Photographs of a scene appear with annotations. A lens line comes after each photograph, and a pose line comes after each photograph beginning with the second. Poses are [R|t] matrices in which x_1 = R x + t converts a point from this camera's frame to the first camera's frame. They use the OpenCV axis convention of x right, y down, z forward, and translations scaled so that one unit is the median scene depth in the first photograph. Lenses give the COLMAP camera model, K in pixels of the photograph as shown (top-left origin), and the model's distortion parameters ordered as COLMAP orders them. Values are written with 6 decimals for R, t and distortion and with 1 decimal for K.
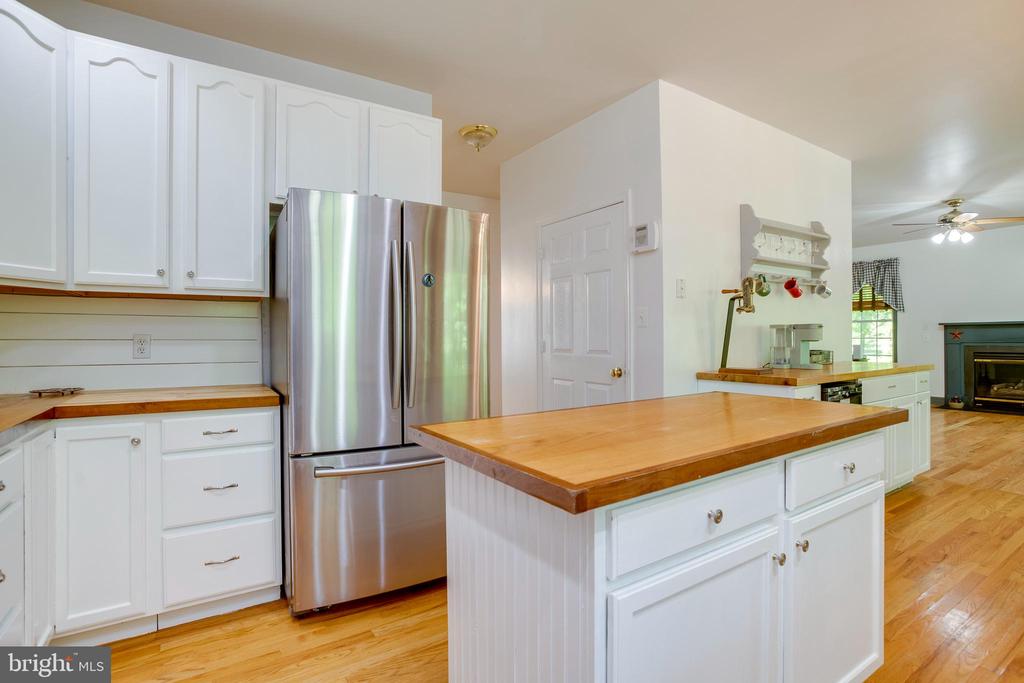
lens RADIAL K [[498.9, 0, 506.0], [0, 498.9, 342.1], [0, 0, 1]] dist [-0.055431, 0.020510]
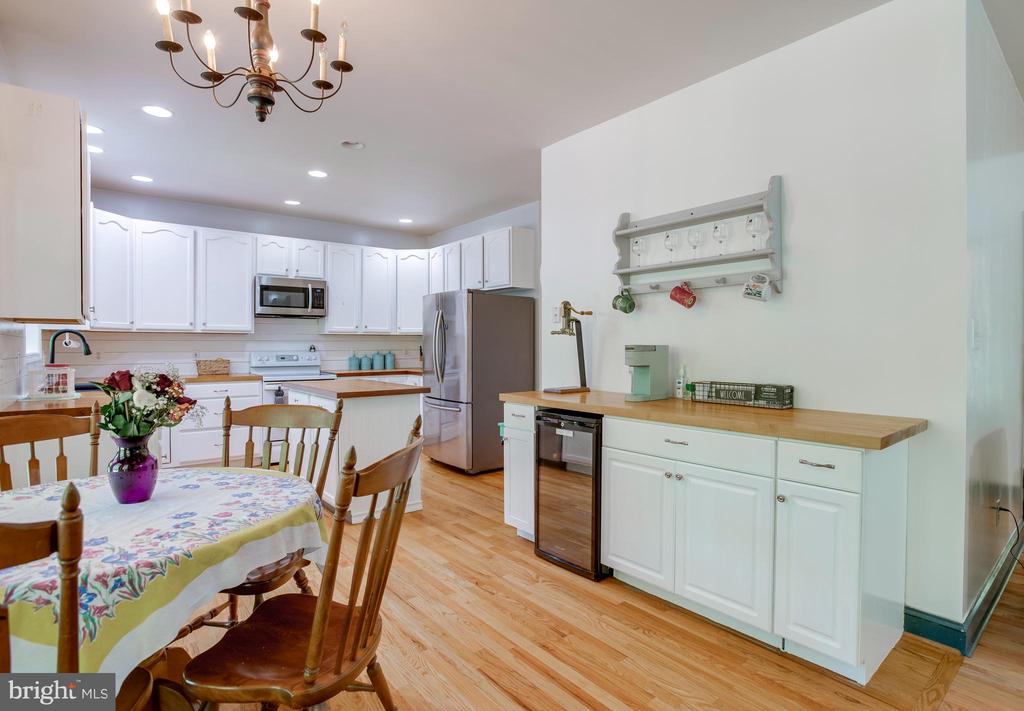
lens RADIAL K [[524.9, 0, 533.6], [0, 524.9, 350.6], [0, 0, 1]] dist [-0.042425, 0.000774]
pose [[0.128462, 0.020763, -0.991497, 0.648322], [-0.010871, 0.999750, 0.019527, -0.017833], [0.991655, 0.008270, 0.128655, 0.318111]]
